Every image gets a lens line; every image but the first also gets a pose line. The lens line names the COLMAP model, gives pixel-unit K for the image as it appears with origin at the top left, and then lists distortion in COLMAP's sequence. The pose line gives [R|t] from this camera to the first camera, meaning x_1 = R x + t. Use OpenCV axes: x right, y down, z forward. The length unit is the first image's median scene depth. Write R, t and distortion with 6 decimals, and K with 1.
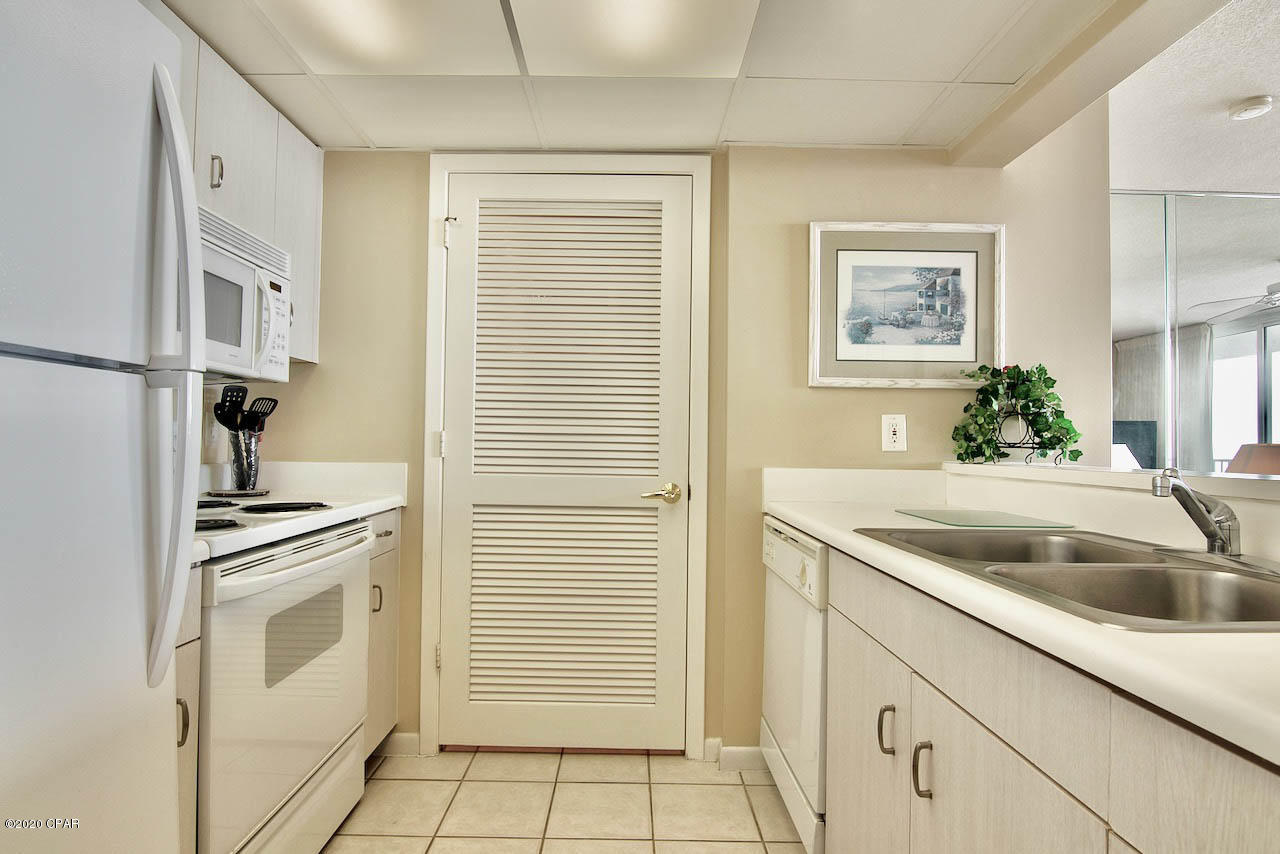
lens RADIAL K [[671.4, 0, 637.0], [0, 671.4, 430.6], [0, 0, 1]] dist [-0.023325, -0.000120]
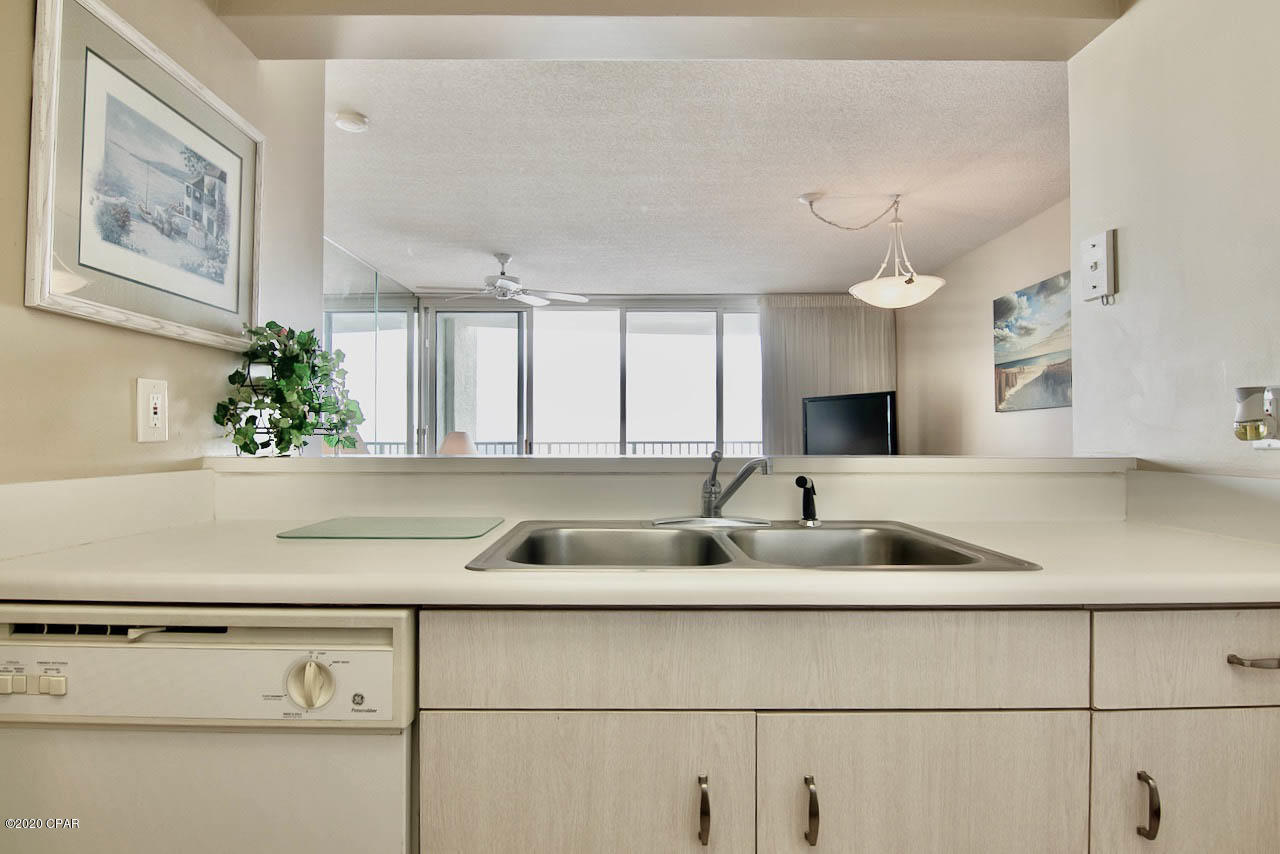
lens RADIAL K [[671.4, 0, 639.8], [0, 671.4, 426.5], [0, 0, 1]] dist [-0.023325, -0.000120]
pose [[0.012062, 0.000591, 0.999927, -0.191859], [-0.015497, 0.999880, -0.000404, 0.010891], [-0.999807, -0.015491, 0.012070, 0.565964]]
